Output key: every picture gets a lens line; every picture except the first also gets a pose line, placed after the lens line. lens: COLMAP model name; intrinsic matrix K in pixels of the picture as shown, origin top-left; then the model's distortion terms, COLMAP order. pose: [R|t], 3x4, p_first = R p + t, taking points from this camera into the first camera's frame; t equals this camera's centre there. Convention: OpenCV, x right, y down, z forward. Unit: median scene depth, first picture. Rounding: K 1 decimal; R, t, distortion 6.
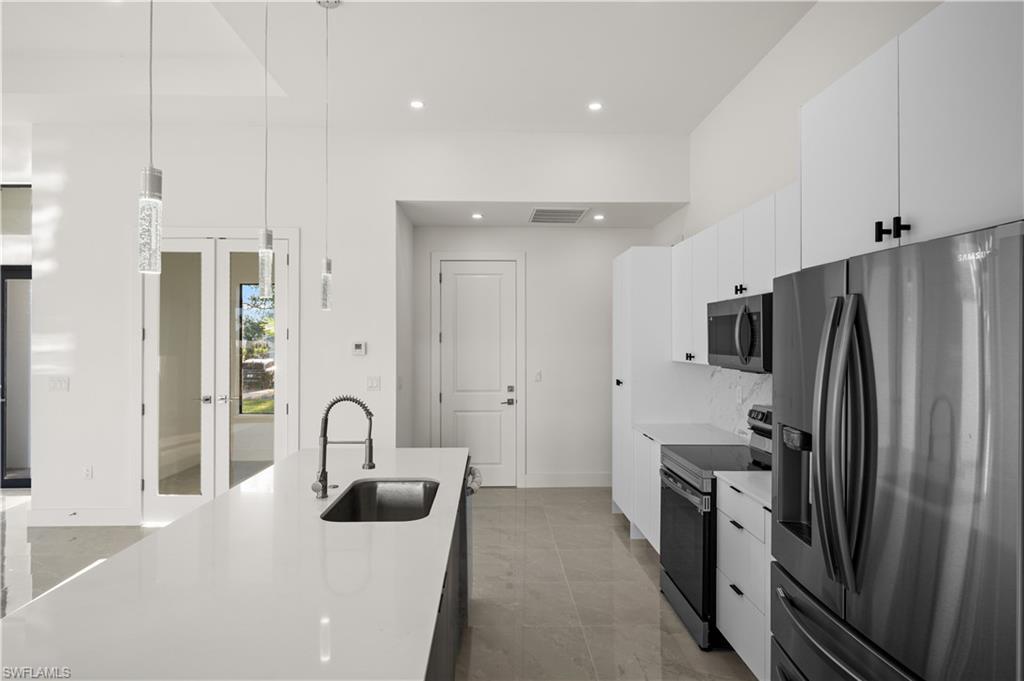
lens RADIAL K [[591.9, 0, 509.5], [0, 591.9, 335.0], [0, 0, 1]] dist [-0.007676, -0.000933]
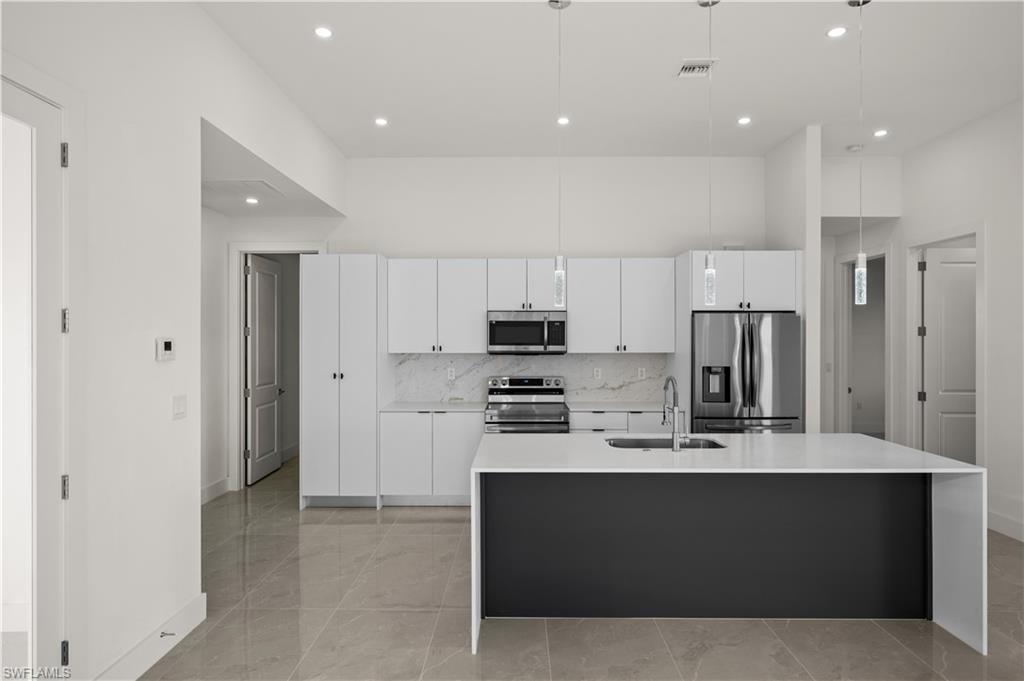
lens RADIAL K [[550.5, 0, 511.3], [0, 550.5, 338.3], [0, 0, 1]] dist [-0.001732, -0.000469]
pose [[0.044078, -0.002633, 0.999025, -0.839304], [-0.010874, 0.999936, 0.003115, 0.007287], [-0.998969, -0.011001, 0.044046, 0.697195]]
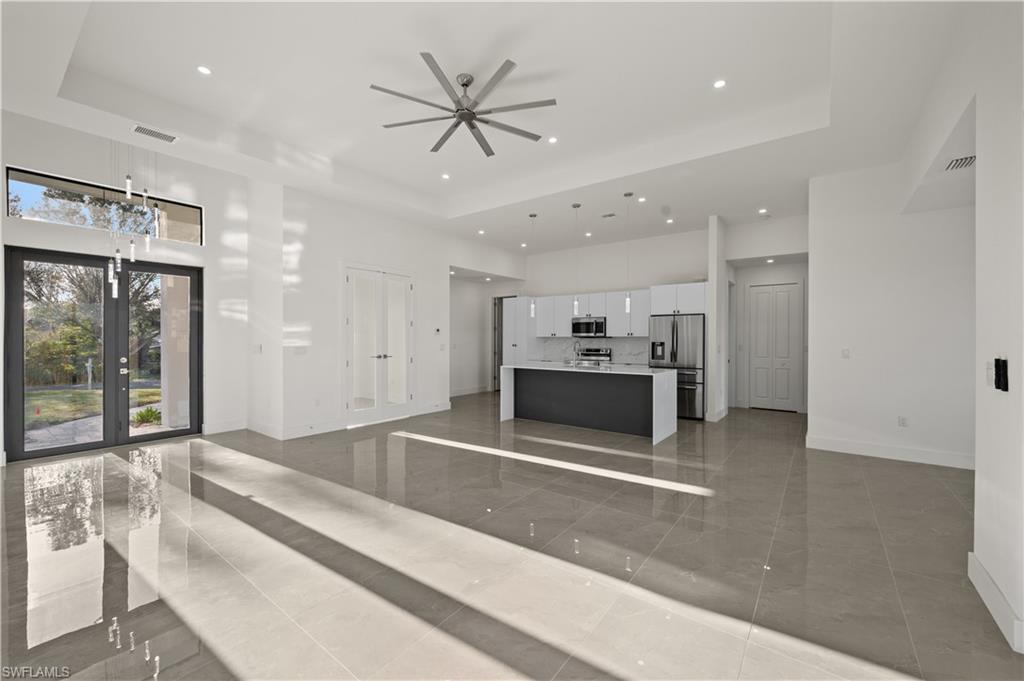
lens RADIAL K [[407.4, 0, 513.4], [0, 407.4, 337.2], [0, 0, 1]] dist [-0.000817, 0.000075]
pose [[0.629363, 0.003473, 0.777103, -1.347973], [-0.010513, 0.999937, 0.004045, 0.038760], [-0.777040, -0.010715, 0.629360, -0.171173]]
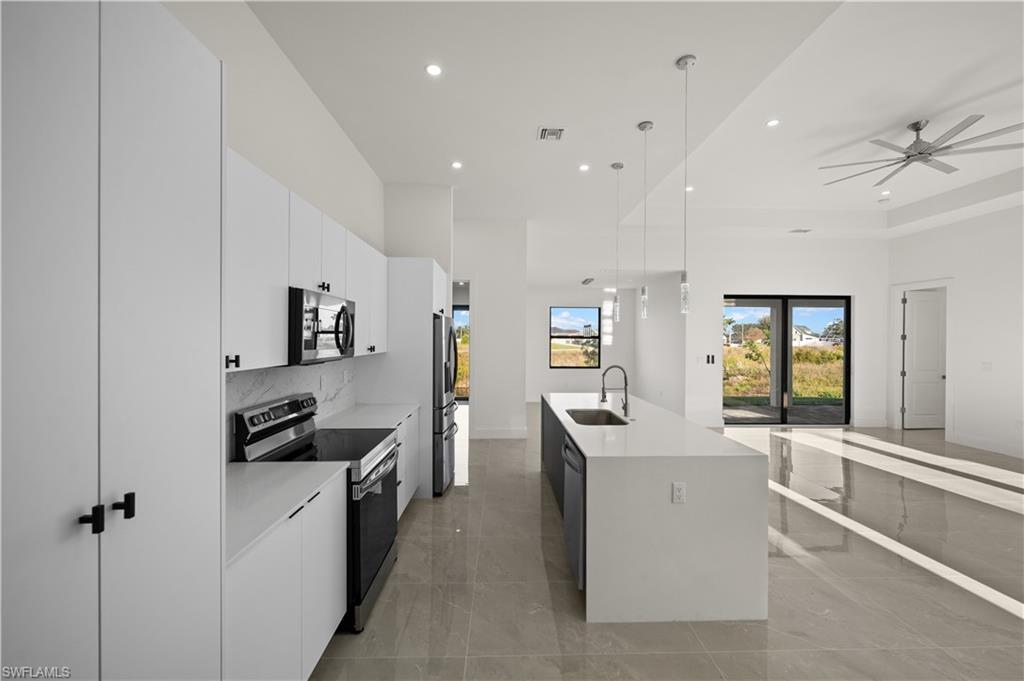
lens RADIAL K [[407.4, 0, 511.1], [0, 407.4, 341.3], [0, 0, 1]] dist [-0.000817, 0.000075]
pose [[-0.999976, -0.005533, 0.004255, 0.033416], [-0.005549, 0.999978, -0.003639, 0.016008], [-0.004234, -0.003662, -0.999984, 1.242115]]
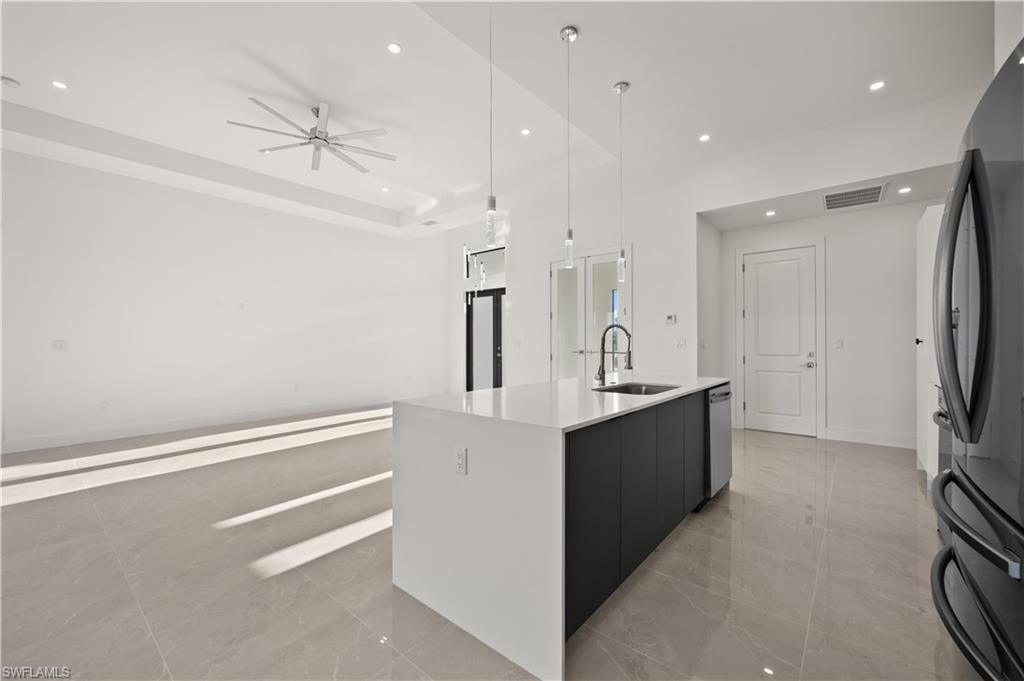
lens RADIAL K [[407.4, 0, 513.2], [0, 407.4, 339.7], [0, 0, 1]] dist [-0.000817, 0.000075]
pose [[0.746776, -0.002931, -0.665069, 0.136303], [0.007534, 0.999963, 0.004053, 0.073150], [0.665033, -0.008038, 0.746771, -0.012201]]
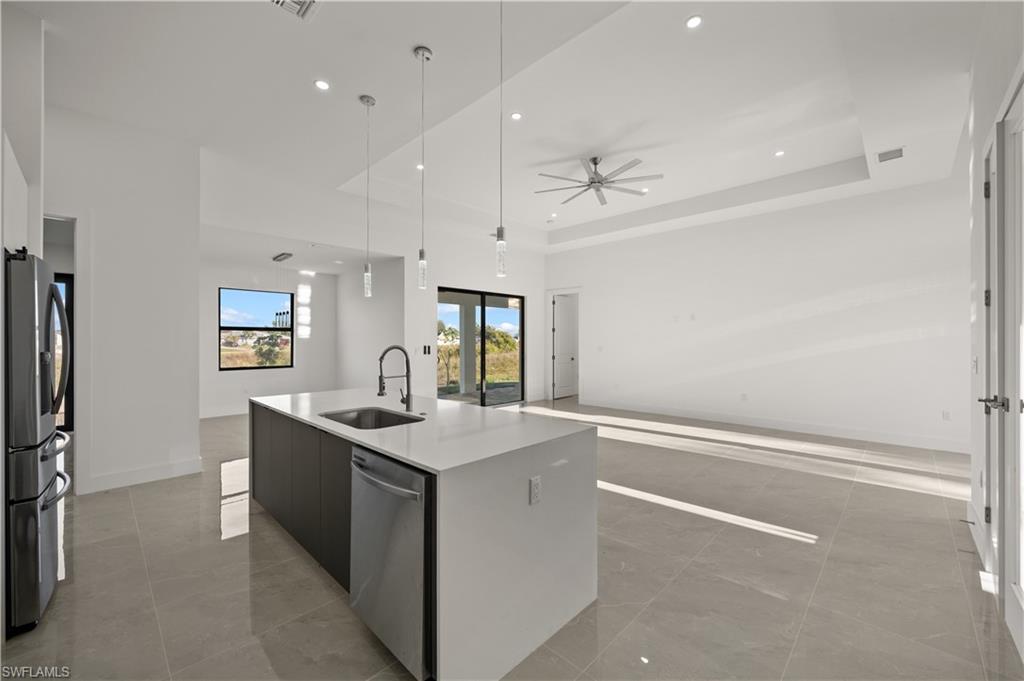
lens RADIAL K [[407.4, 0, 513.1], [0, 407.4, 340.1], [0, 0, 1]] dist [-0.000817, 0.000075]
pose [[-0.715854, -0.001264, -0.698249, 0.121814], [0.007325, 0.999930, -0.009319, 0.053494], [0.698212, -0.011786, -0.715794, 1.022548]]
